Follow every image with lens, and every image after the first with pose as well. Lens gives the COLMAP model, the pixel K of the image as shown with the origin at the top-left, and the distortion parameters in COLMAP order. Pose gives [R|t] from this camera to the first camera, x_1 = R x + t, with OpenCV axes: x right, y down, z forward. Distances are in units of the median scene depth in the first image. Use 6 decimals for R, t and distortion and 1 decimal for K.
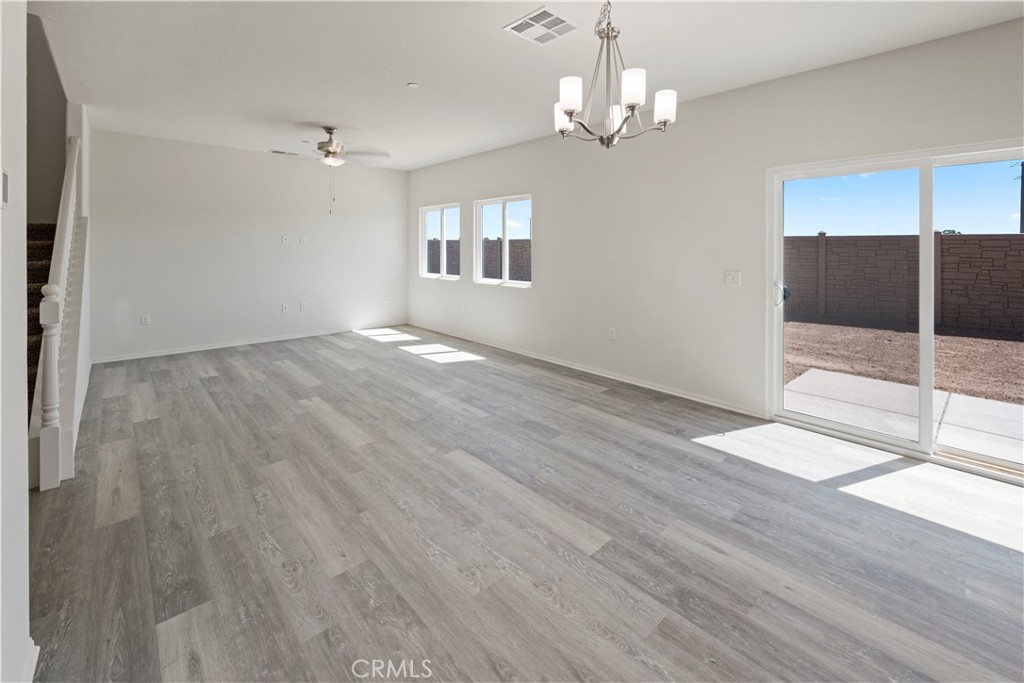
lens RADIAL K [[430.7, 0, 510.6], [0, 430.7, 247.4], [0, 0, 1]] dist [-0.000588, -0.000167]
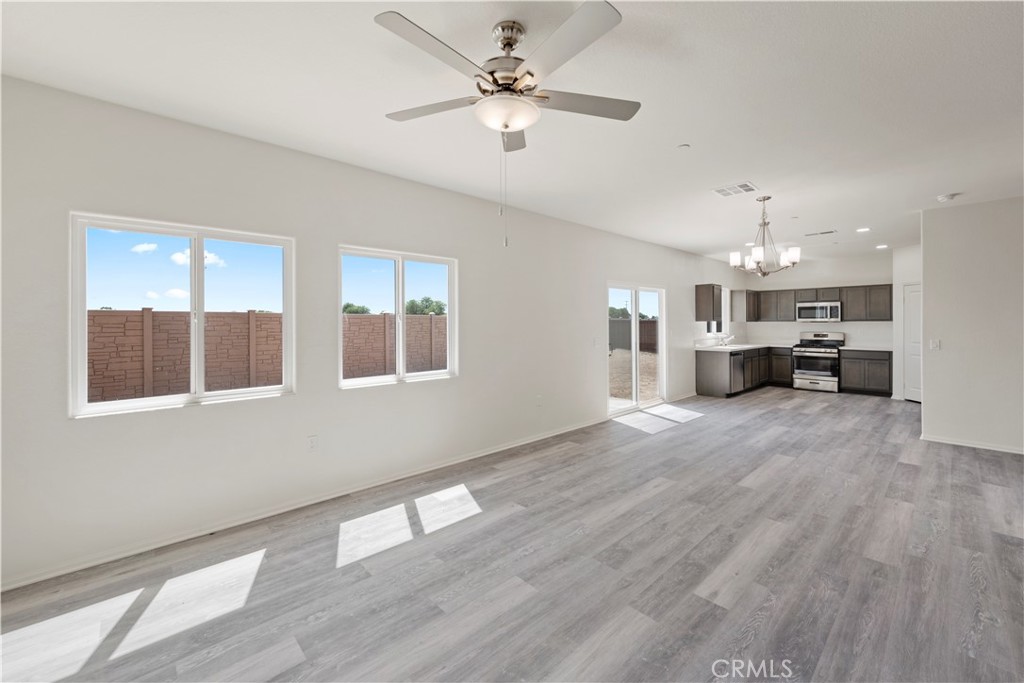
lens RADIAL K [[415.0, 0, 509.8], [0, 415.0, 317.3], [0, 0, 1]] dist [-0.001359, 0.000044]
pose [[-0.003740, 0.010166, 0.999941, -0.968850], [0.005608, 0.999933, -0.010145, -0.009116], [-0.999977, 0.005570, -0.003797, 1.207610]]
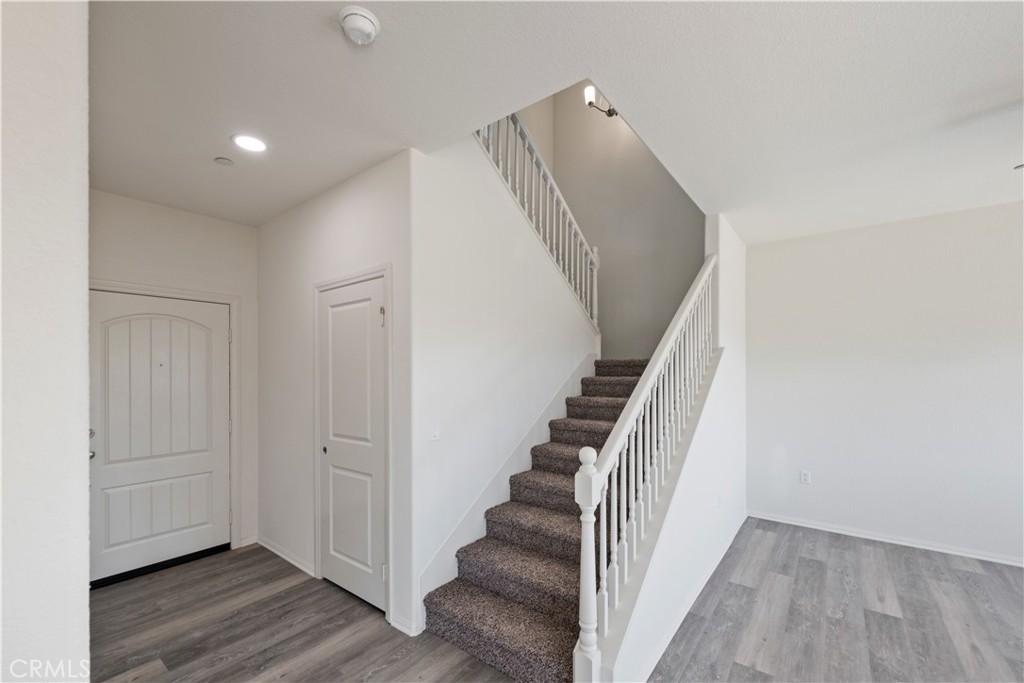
lens RADIAL K [[420.1, 0, 507.8], [0, 420.1, 376.7], [0, 0, 1]] dist [0.000180, -0.000263]
pose [[0.159916, 0.003365, -0.987125, -0.253837], [0.003624, 0.999985, 0.003996, -0.020160], [0.987124, -0.004217, 0.159901, 0.463702]]
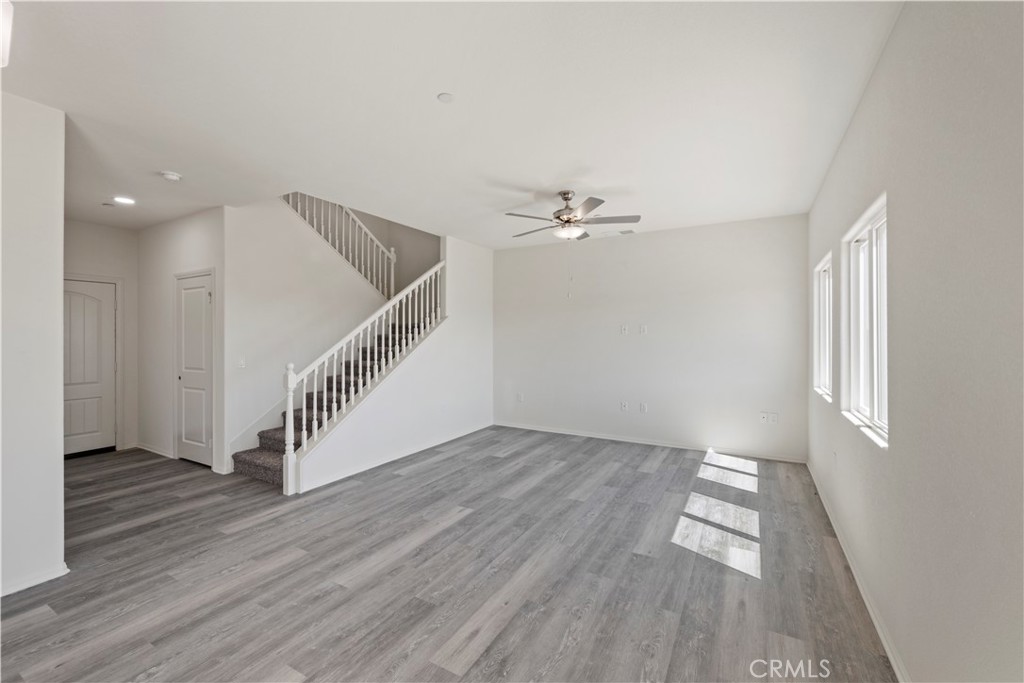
lens RADIAL K [[419.9, 0, 513.9], [0, 419.9, 342.9], [0, 0, 1]] dist [-0.001032, -0.000356]
pose [[0.305160, 0.010755, -0.952240, 0.372942], [0.000545, 0.999934, 0.011468, -0.002278], [0.952301, -0.004018, 0.305134, 0.796585]]
